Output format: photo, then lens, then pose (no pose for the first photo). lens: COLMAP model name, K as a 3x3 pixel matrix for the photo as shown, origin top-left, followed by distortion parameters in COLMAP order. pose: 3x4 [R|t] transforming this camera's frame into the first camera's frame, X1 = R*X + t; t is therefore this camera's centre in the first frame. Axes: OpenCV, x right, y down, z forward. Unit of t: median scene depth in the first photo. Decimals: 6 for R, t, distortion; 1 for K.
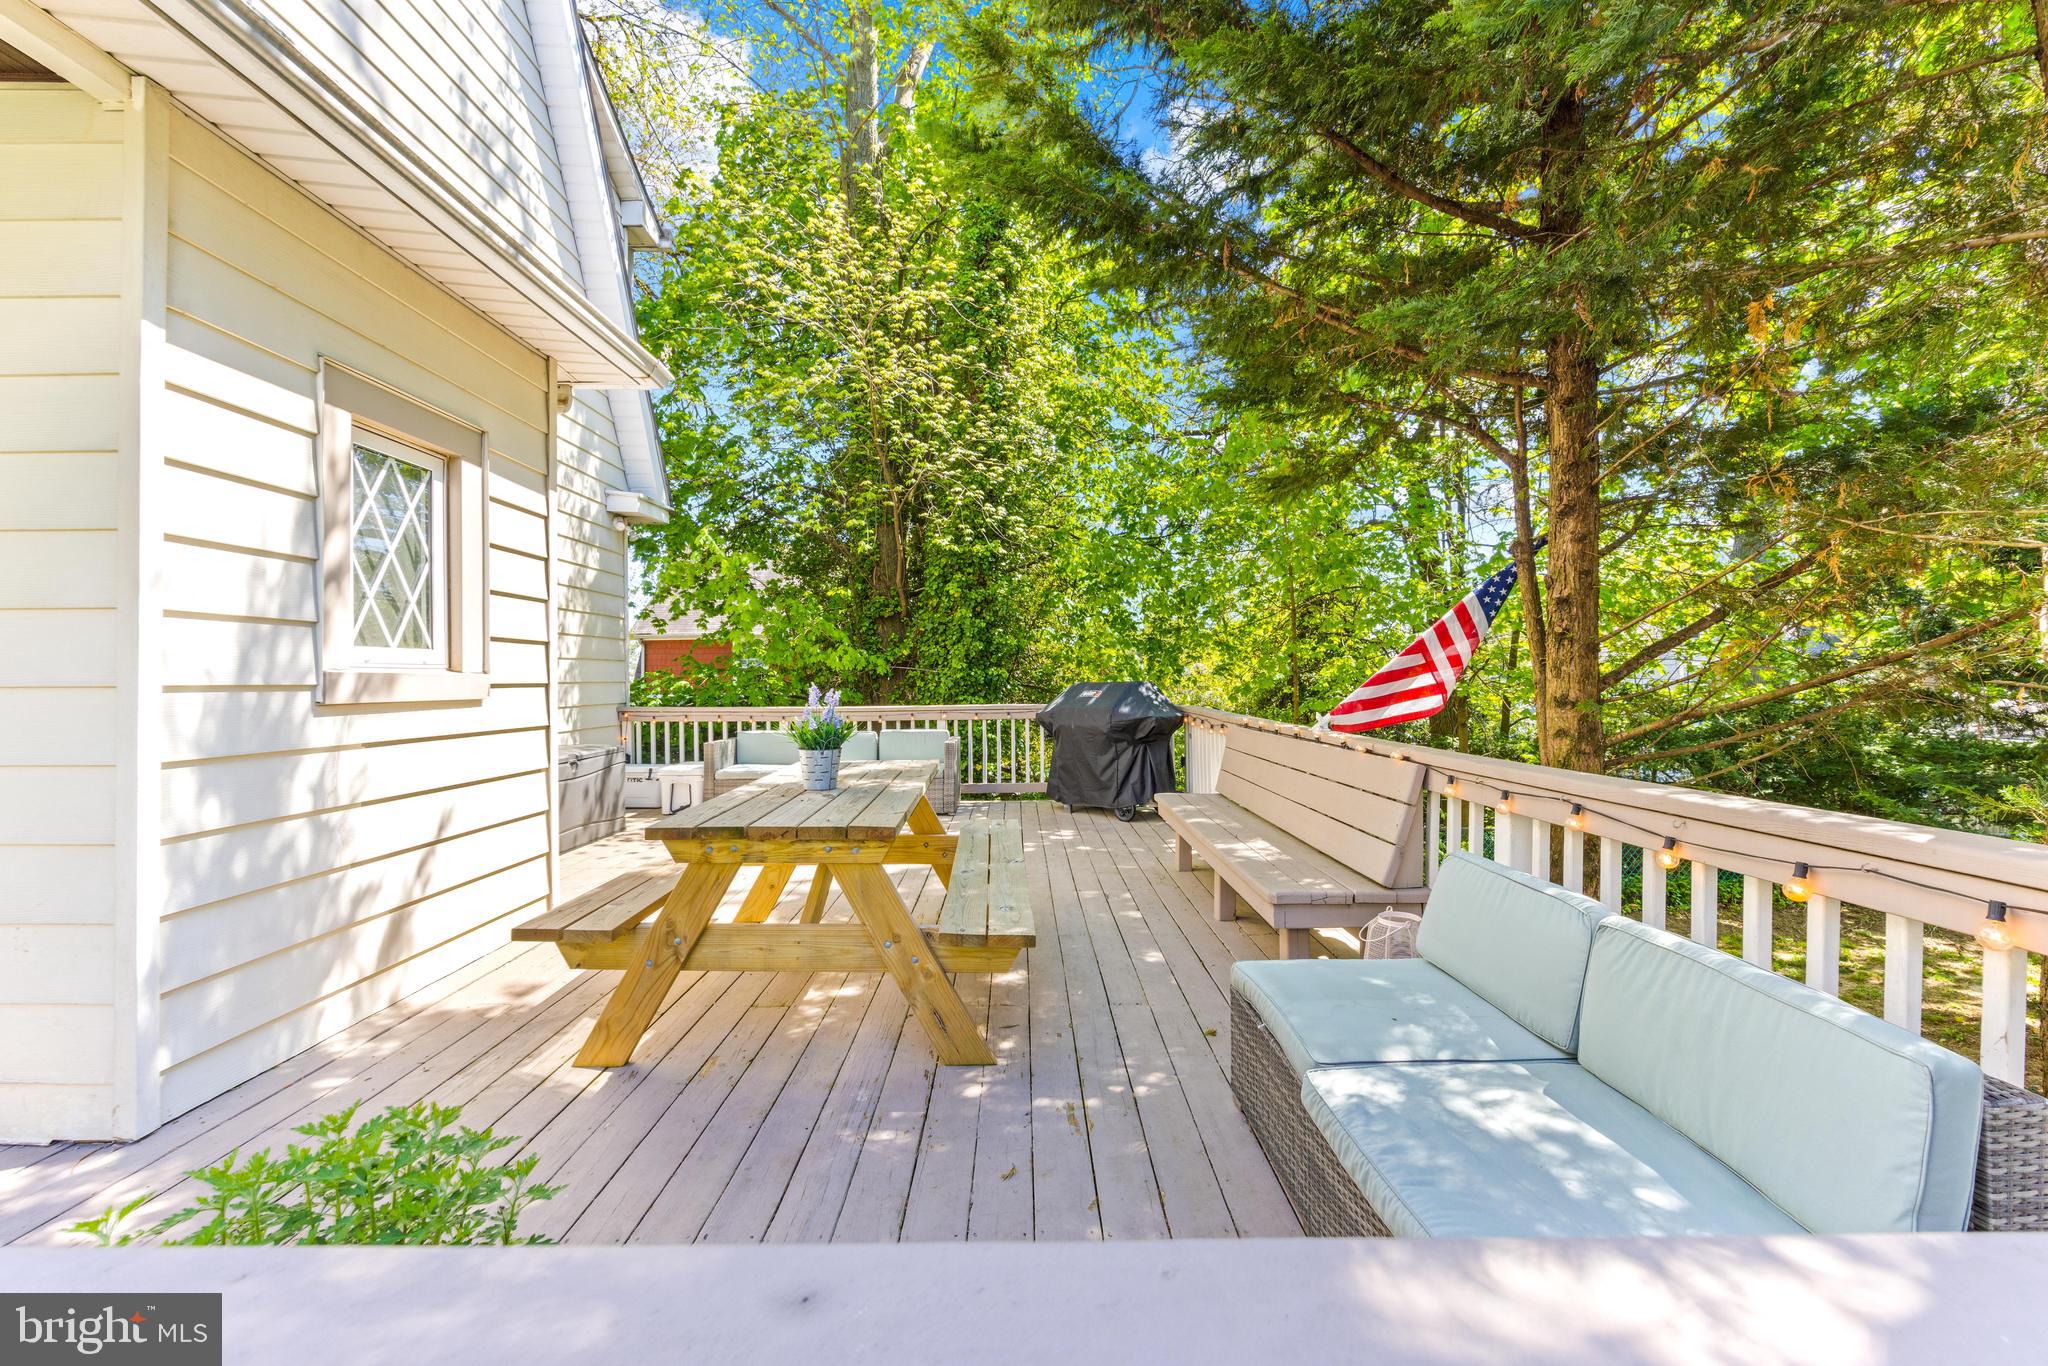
lens RADIAL K [[830.1, 0, 1024.0], [0, 830.1, 683.0], [0, 0, 1]] dist [-0.002658, 0.000505]
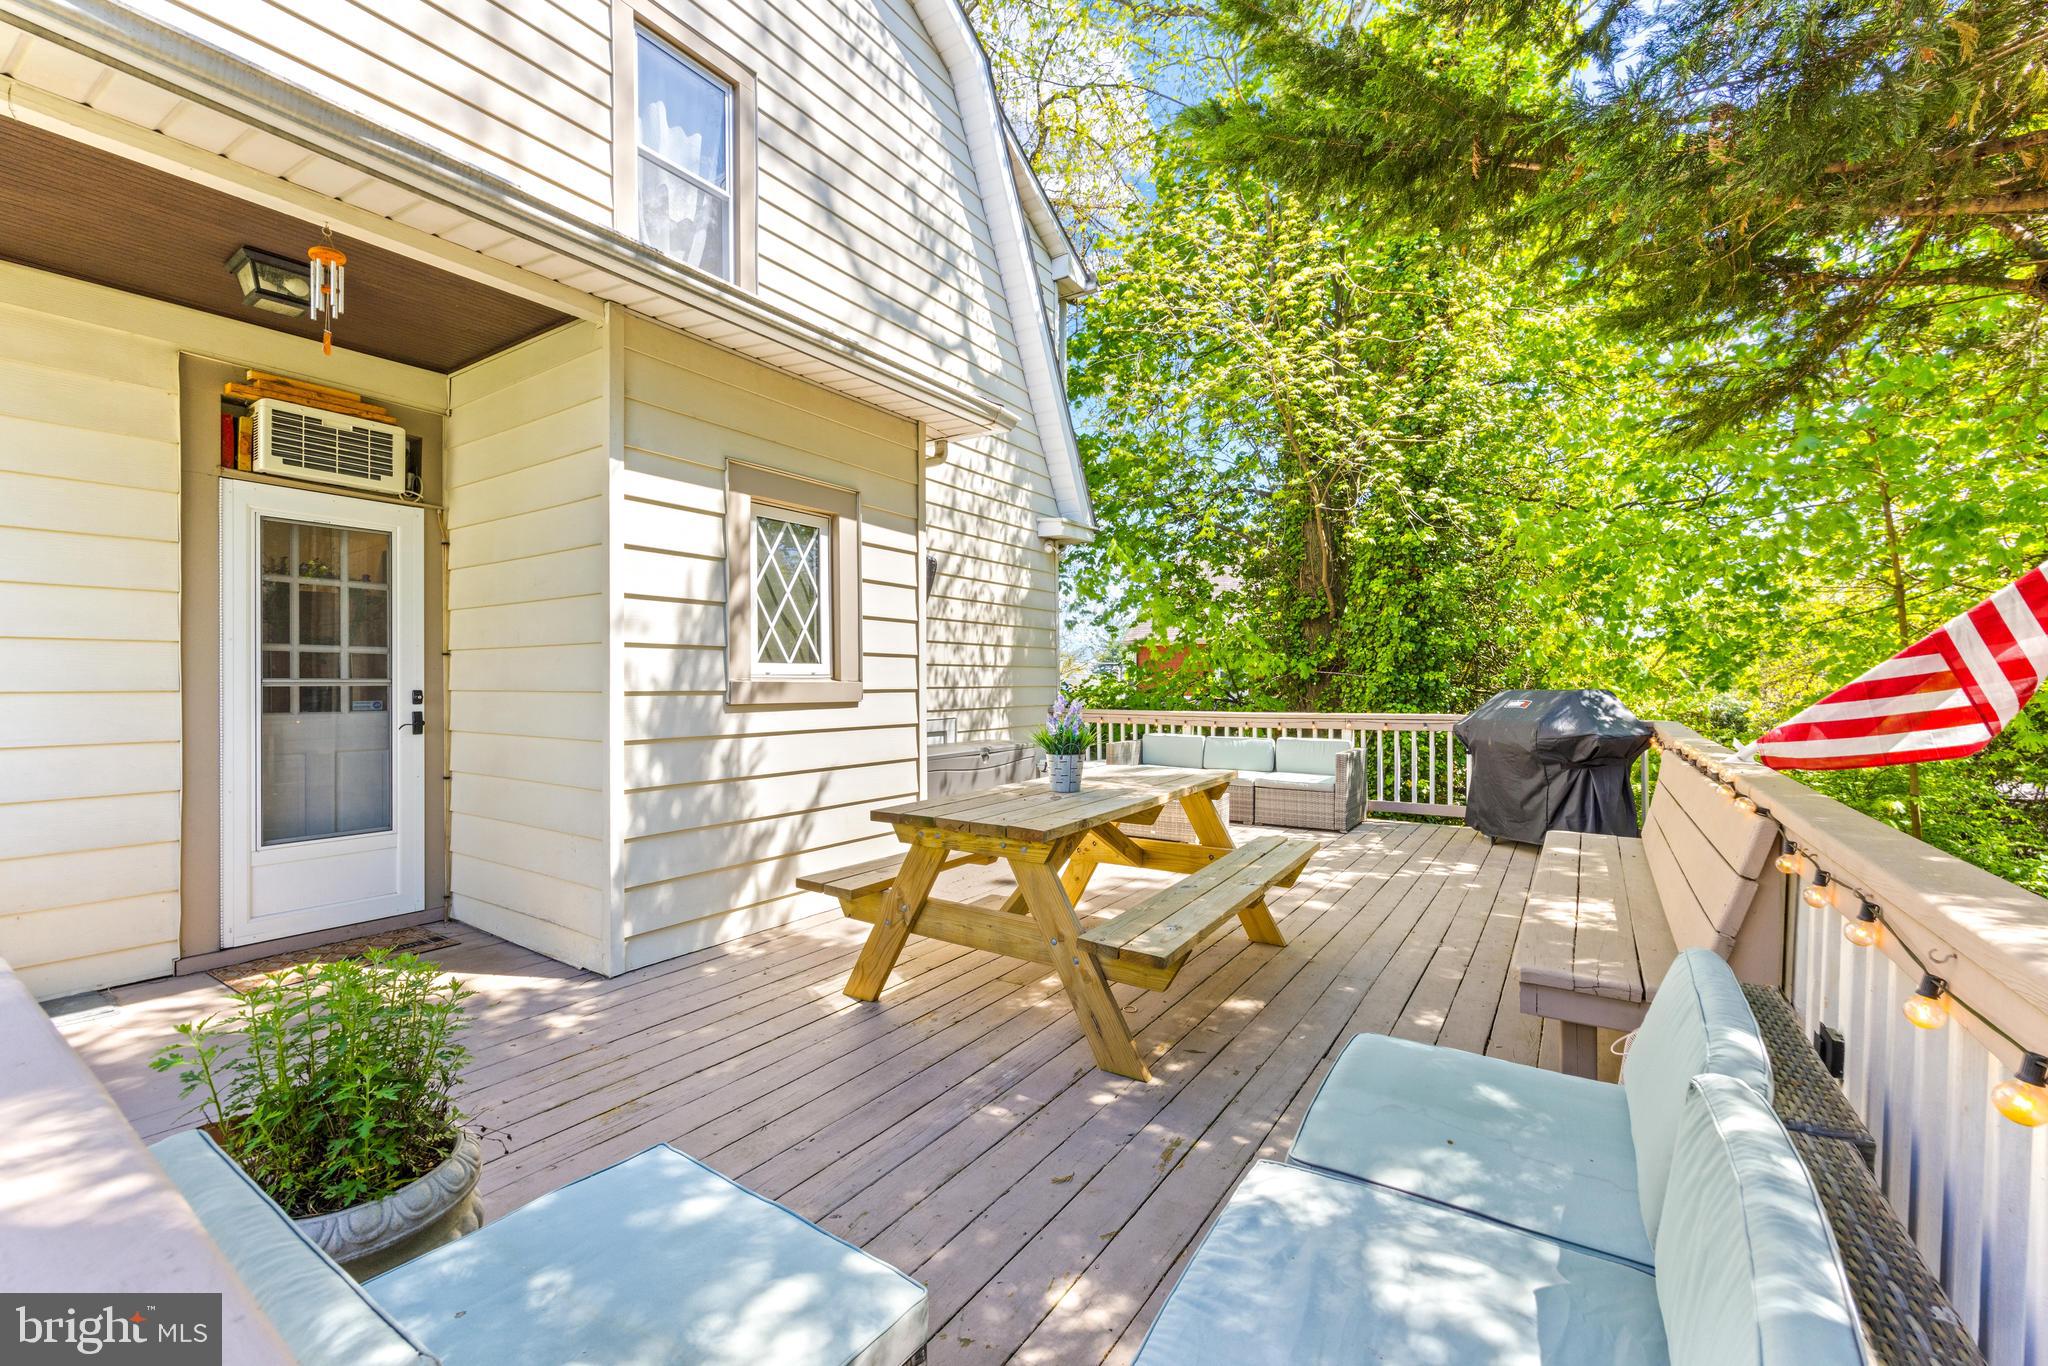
lens RADIAL K [[834.1, 0, 1024.3], [0, 834.1, 698.5], [0, 0, 1]] dist [-0.003378, 0.000228]
pose [[0.830067, 0.014434, -0.557477, 0.324334], [-0.005686, 0.999832, 0.017420, -0.010448], [0.557635, -0.011290, 0.830010, 0.084301]]
